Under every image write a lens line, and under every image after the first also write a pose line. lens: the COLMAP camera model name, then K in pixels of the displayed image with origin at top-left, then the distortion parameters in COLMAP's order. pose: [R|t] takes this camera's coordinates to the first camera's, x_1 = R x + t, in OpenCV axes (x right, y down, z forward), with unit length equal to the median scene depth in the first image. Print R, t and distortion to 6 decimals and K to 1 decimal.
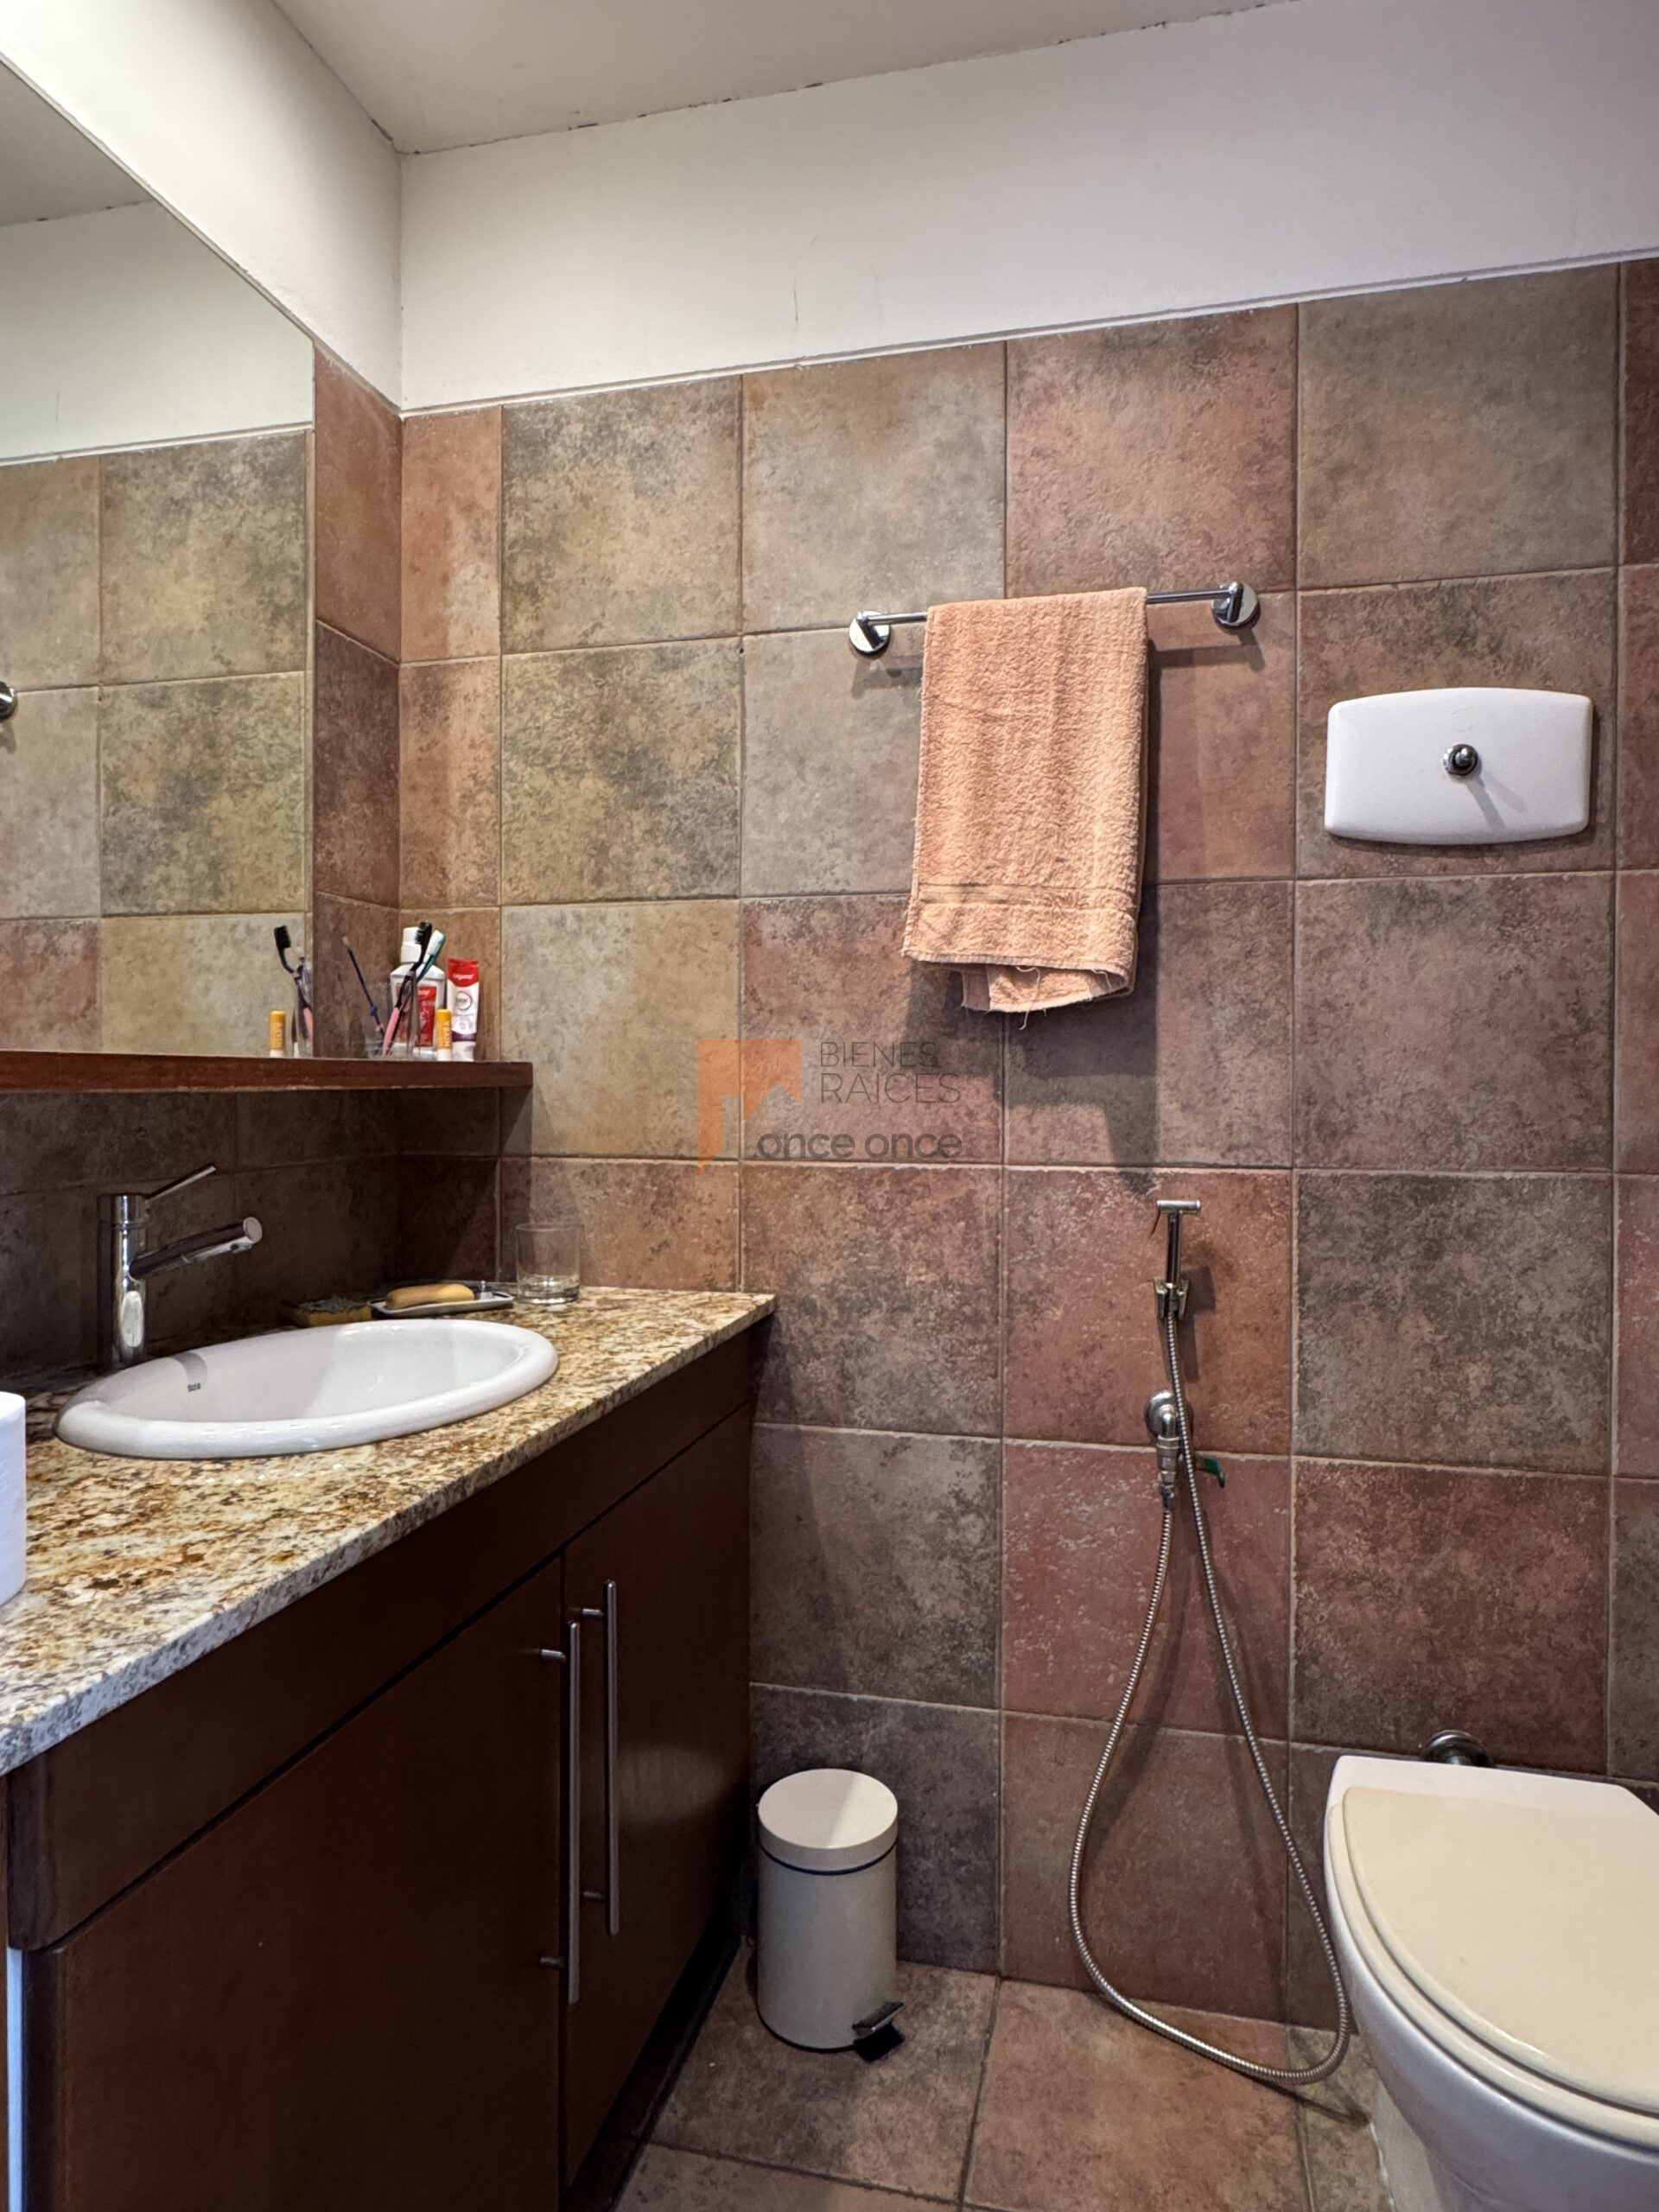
lens RADIAL K [[1301.8, 0, 832.7], [0, 1301.8, 1098.0], [0, 0, 1]] dist [-0.009618, 0.002996]
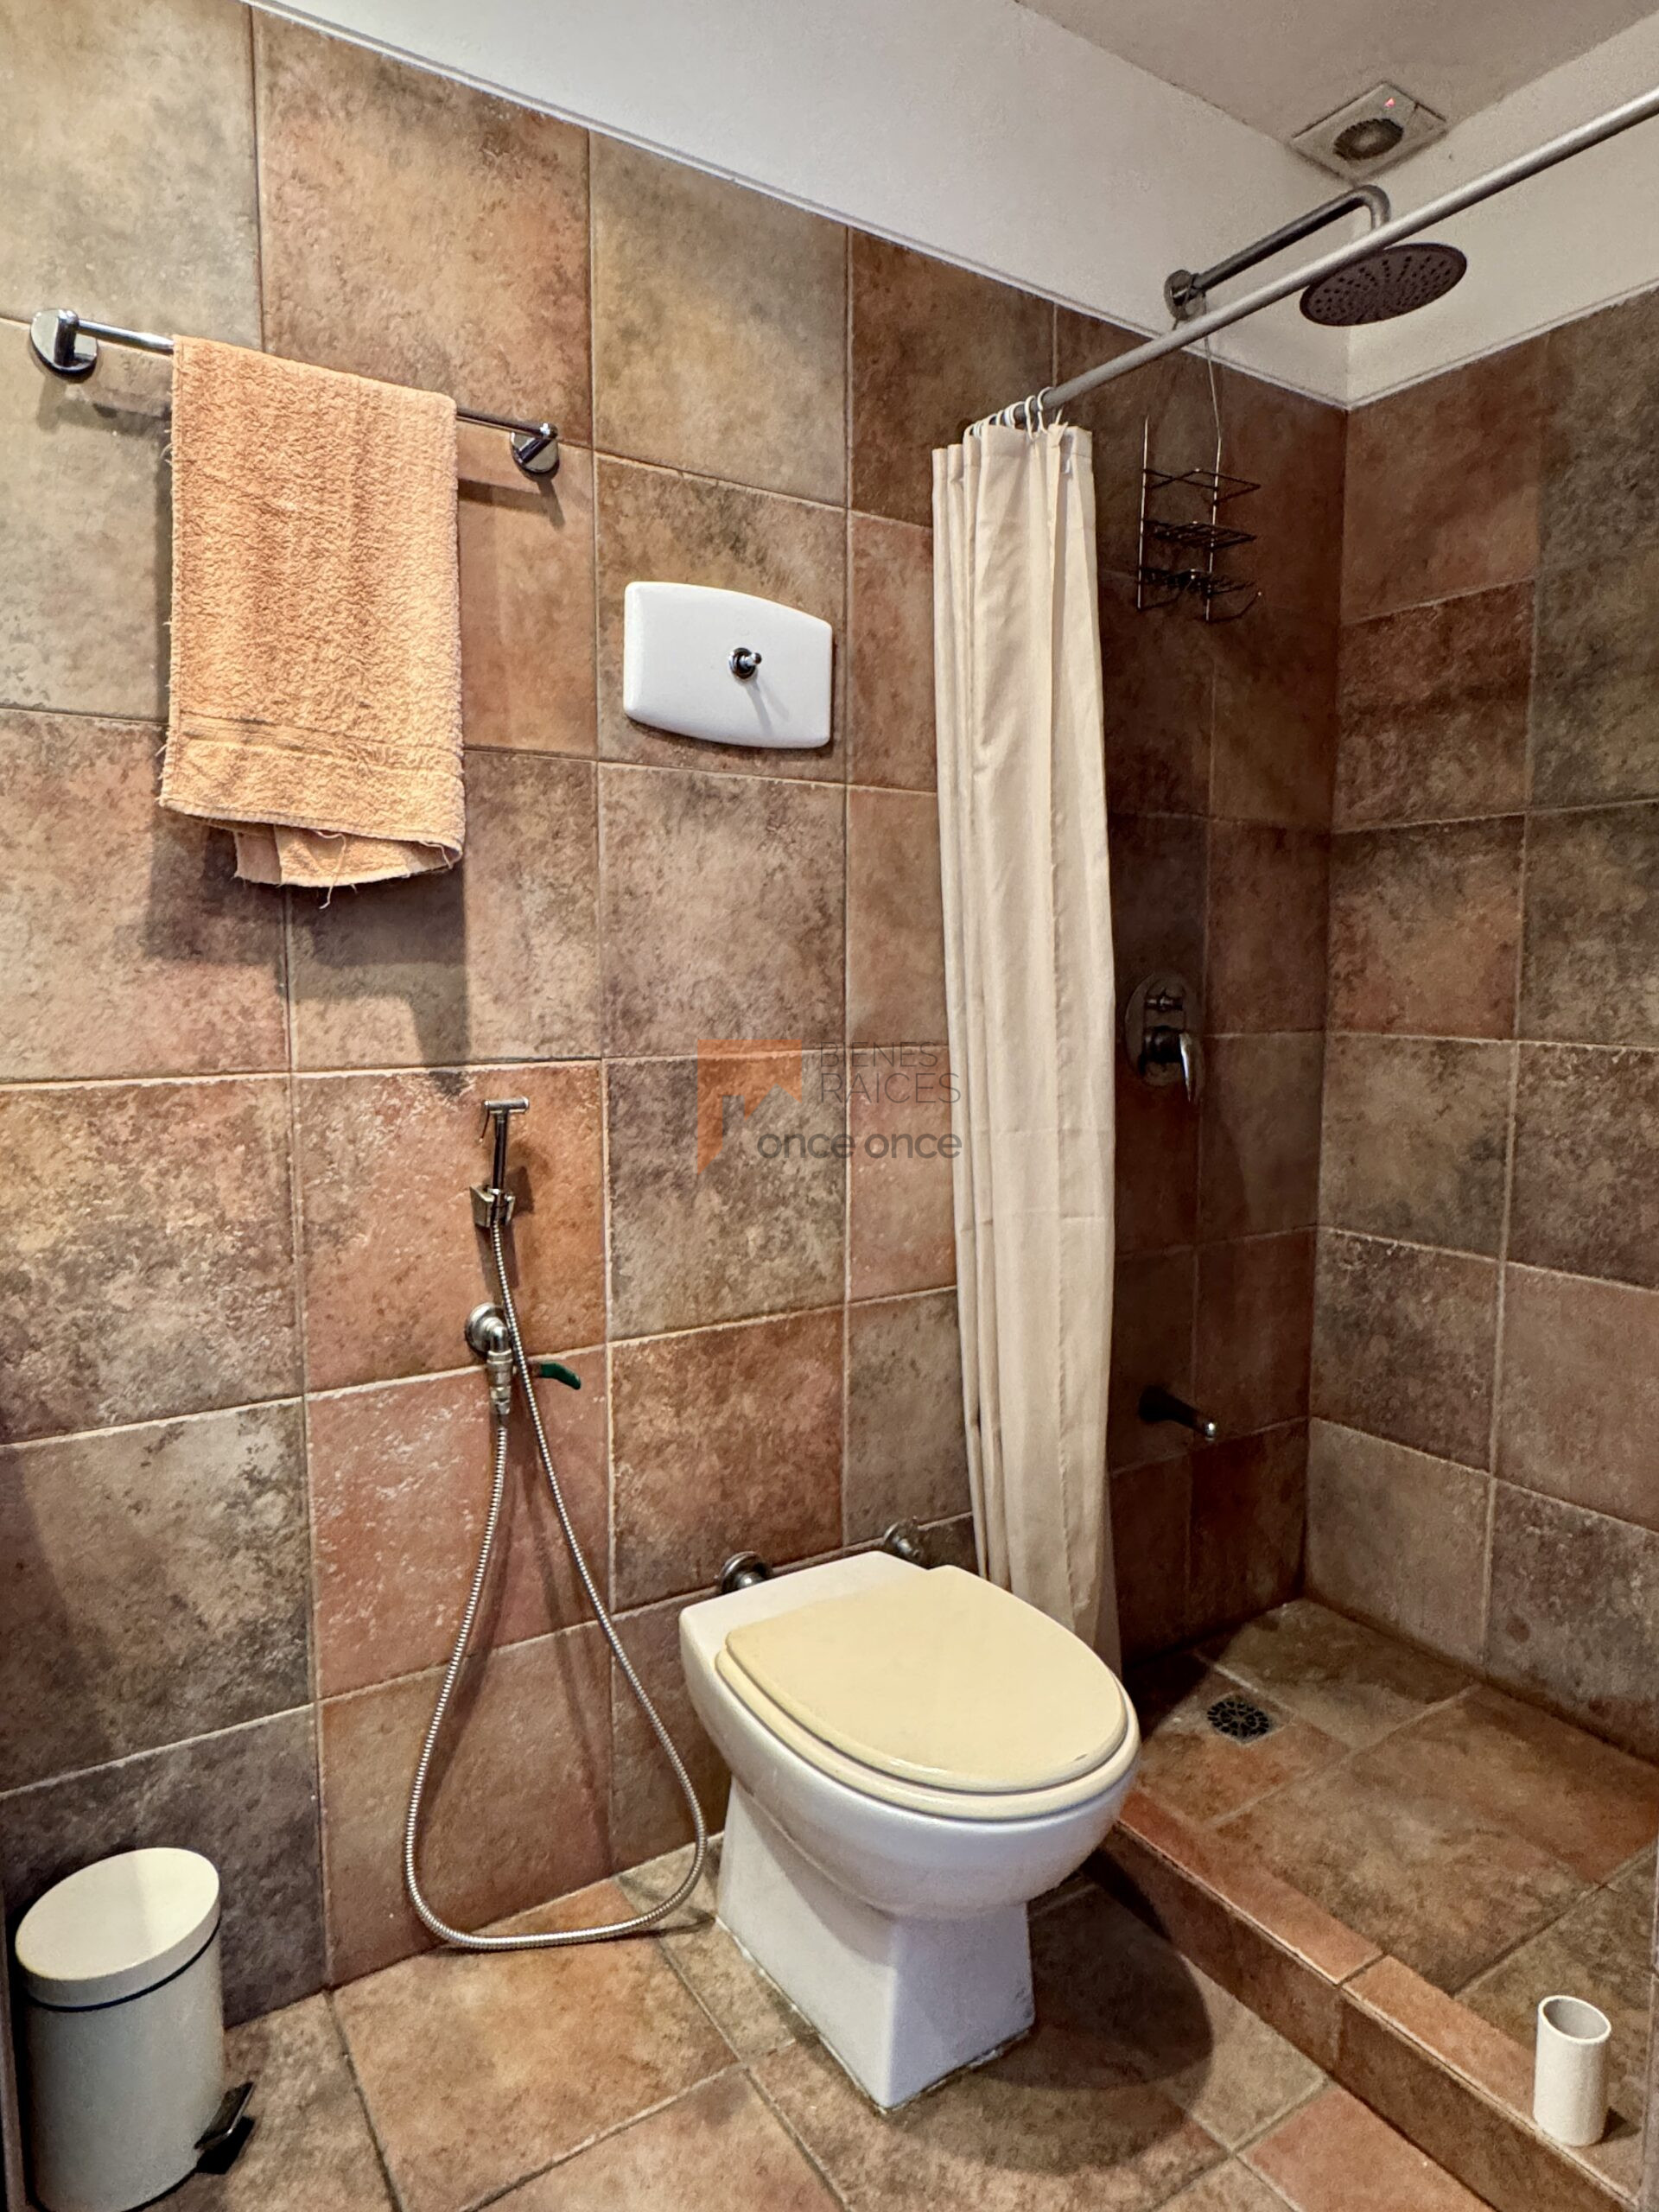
lens RADIAL K [[1301.8, 0, 833.3], [0, 1301.8, 1099.8], [0, 0, 1]] dist [-0.009618, 0.002996]
pose [[0.689381, -0.075643, 0.720438, -0.238885], [0.009937, 0.995427, 0.095008, -0.006828], [-0.724330, -0.058338, 0.686981, 0.191345]]
